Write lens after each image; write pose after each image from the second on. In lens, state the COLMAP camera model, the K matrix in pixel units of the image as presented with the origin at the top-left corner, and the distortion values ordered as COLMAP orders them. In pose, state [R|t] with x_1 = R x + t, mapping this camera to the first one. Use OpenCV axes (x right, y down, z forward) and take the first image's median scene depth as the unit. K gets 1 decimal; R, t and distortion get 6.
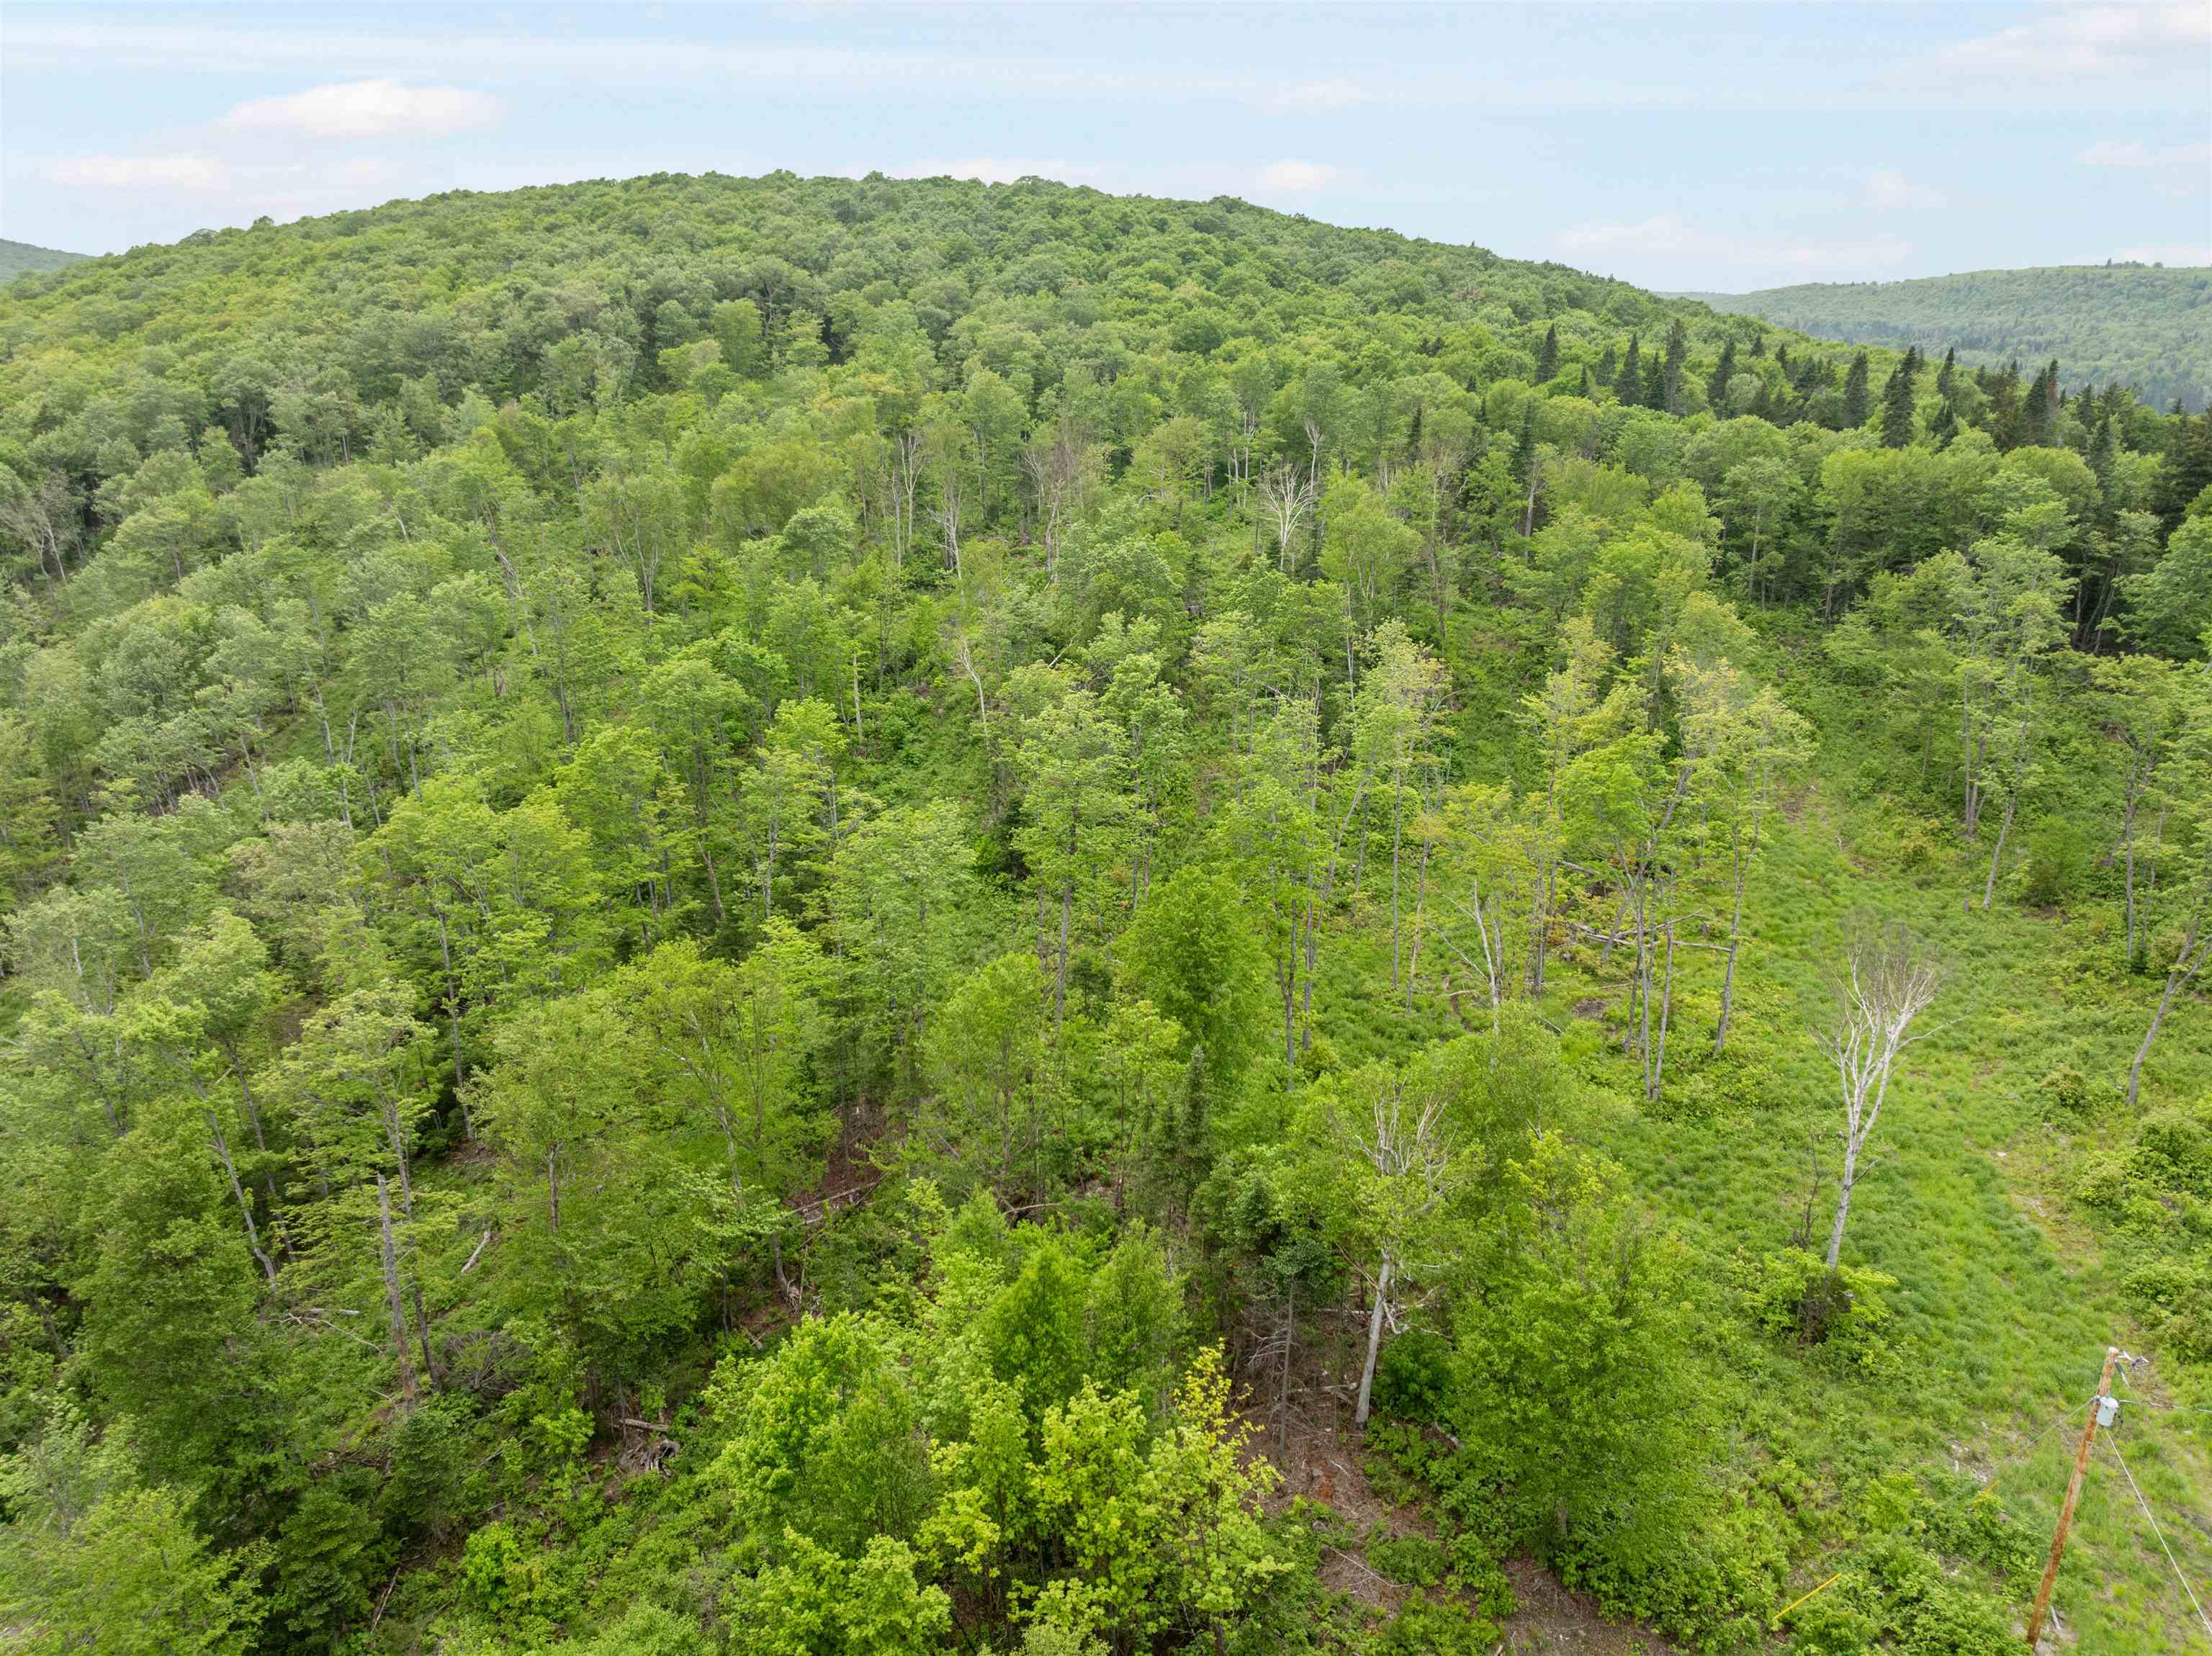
lens RADIAL K [[1557.2, 0, 1115.6], [0, 1557.2, 818.1], [0, 0, 1]] dist [-0.058138, 0.027696]
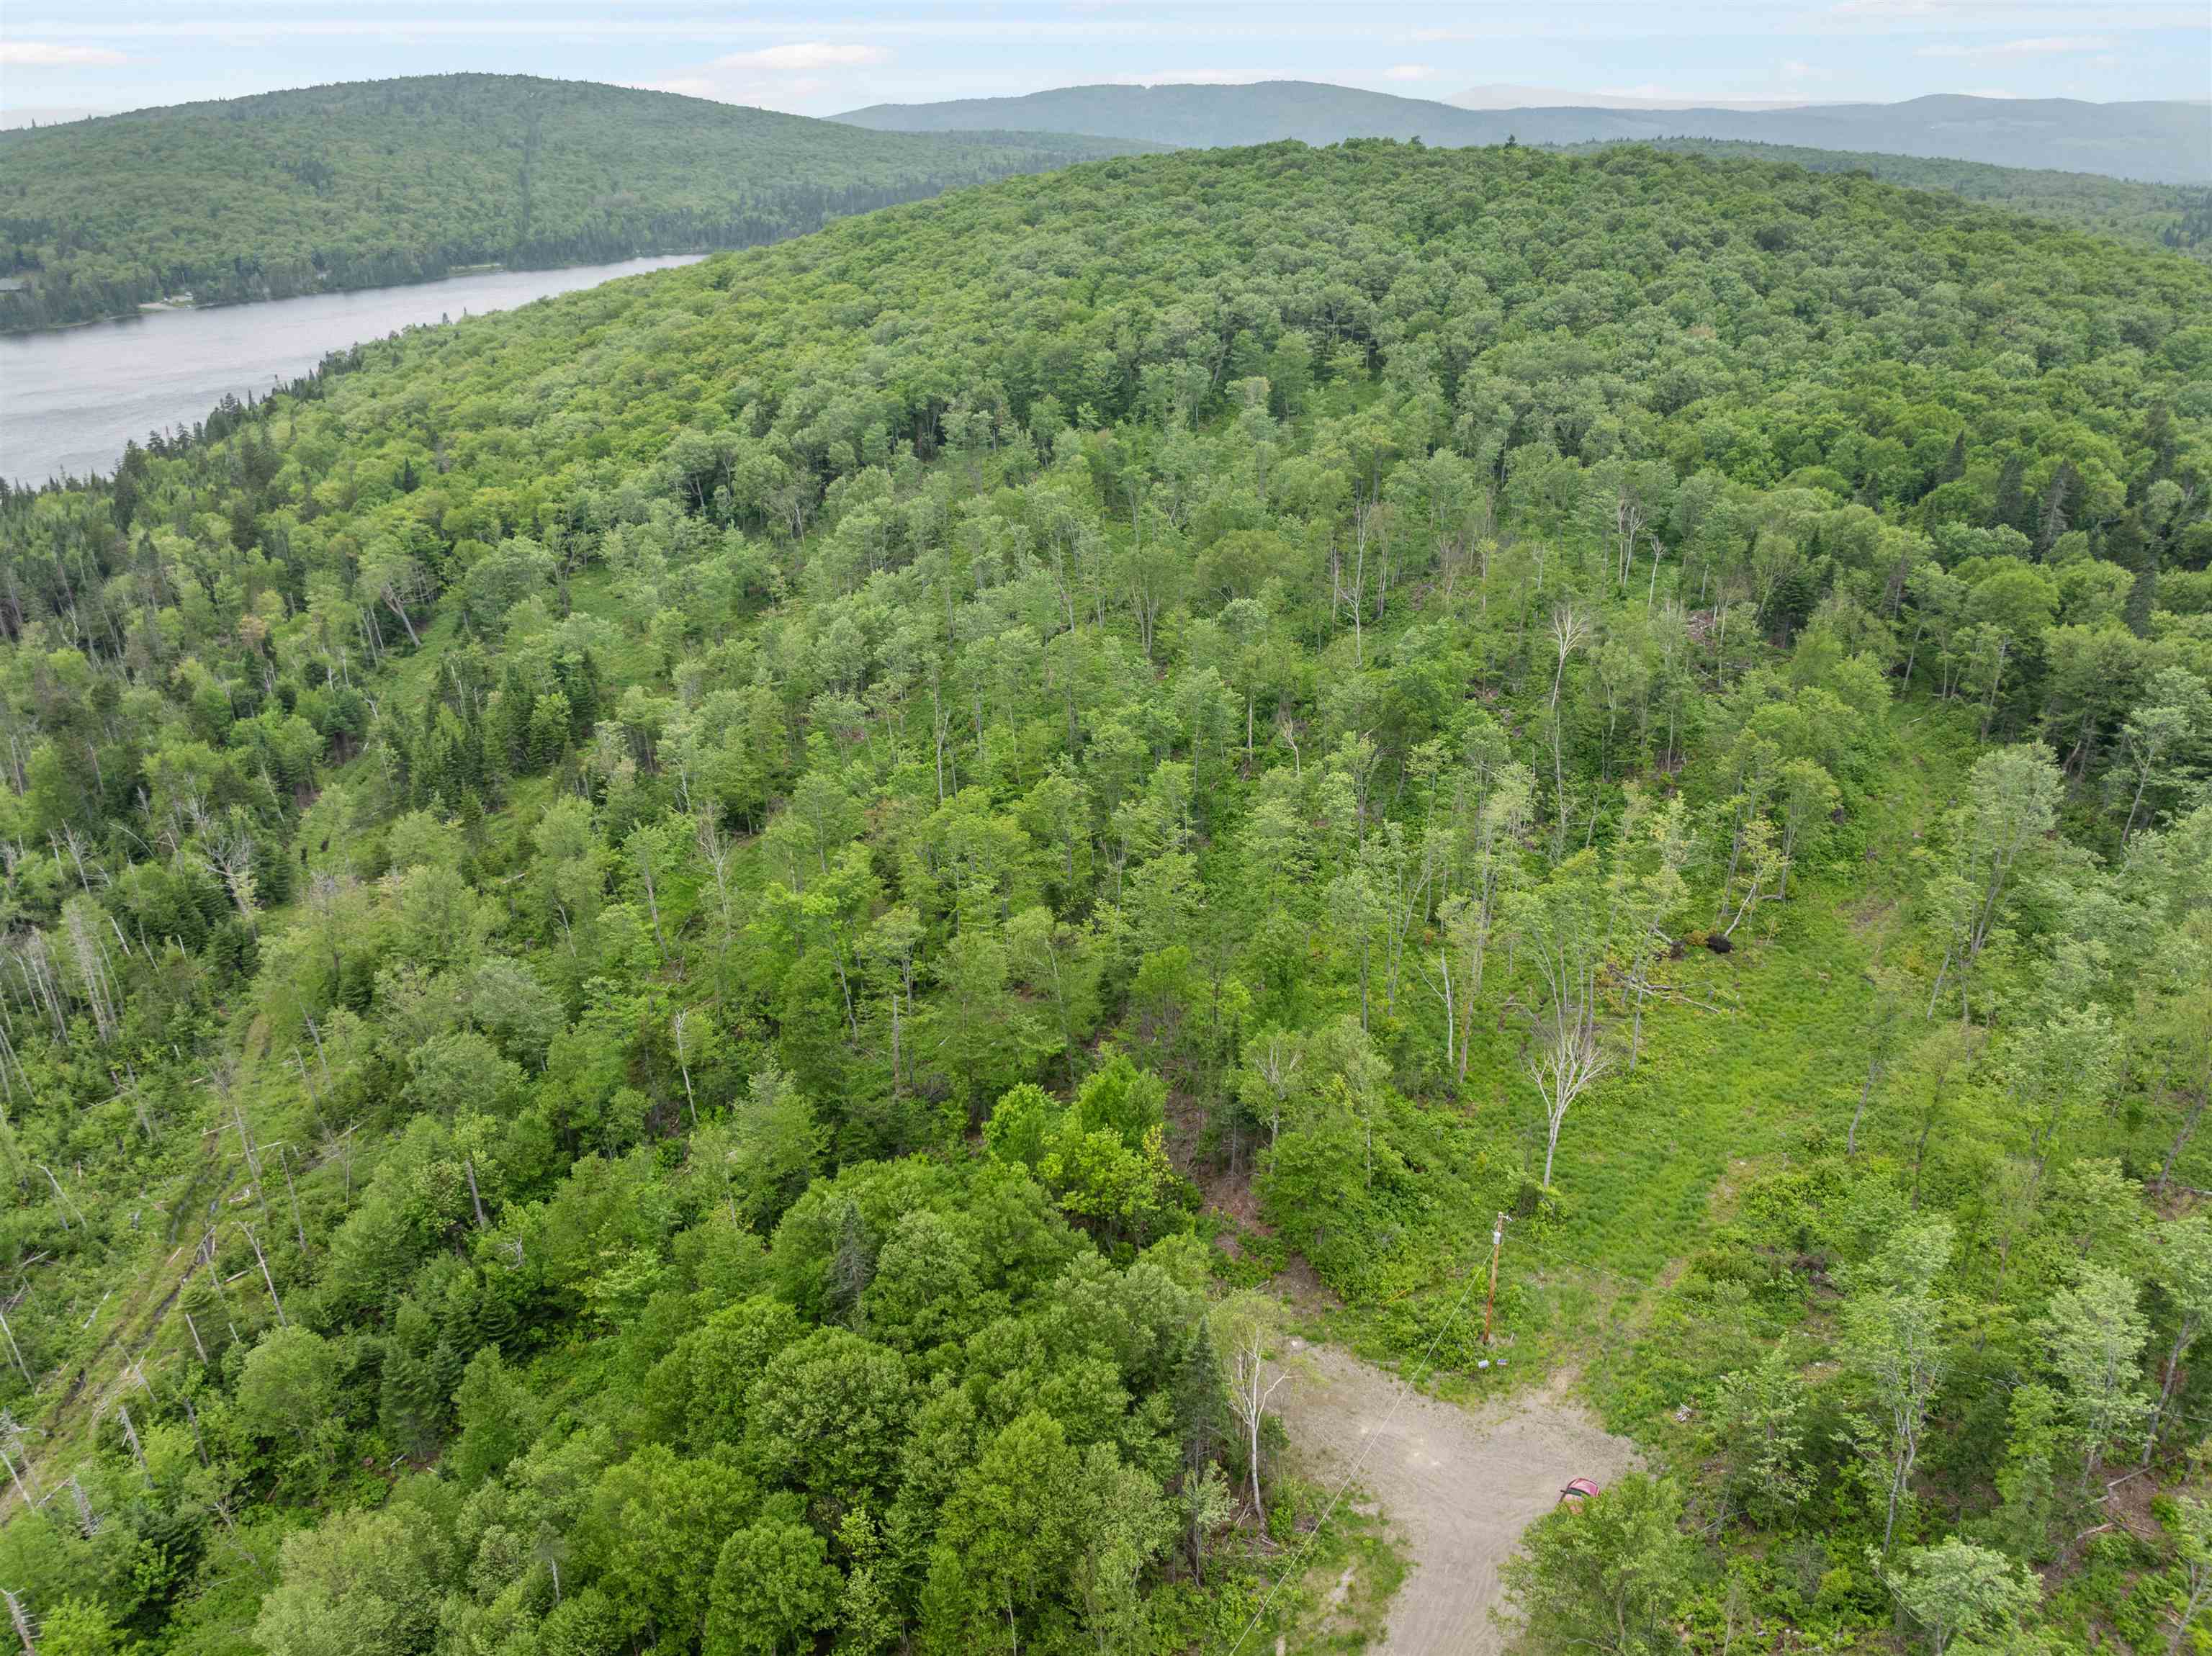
lens RADIAL K [[1600.7, 0, 1116.9], [0, 1600.7, 828.4], [0, 0, 1]] dist [-0.051326, 0.020453]
pose [[0.915230, 0.152572, -0.372929, 0.541441], [-0.118410, 0.986514, 0.113001, -0.256915], [0.385141, -0.059263, 0.920953, -0.845843]]
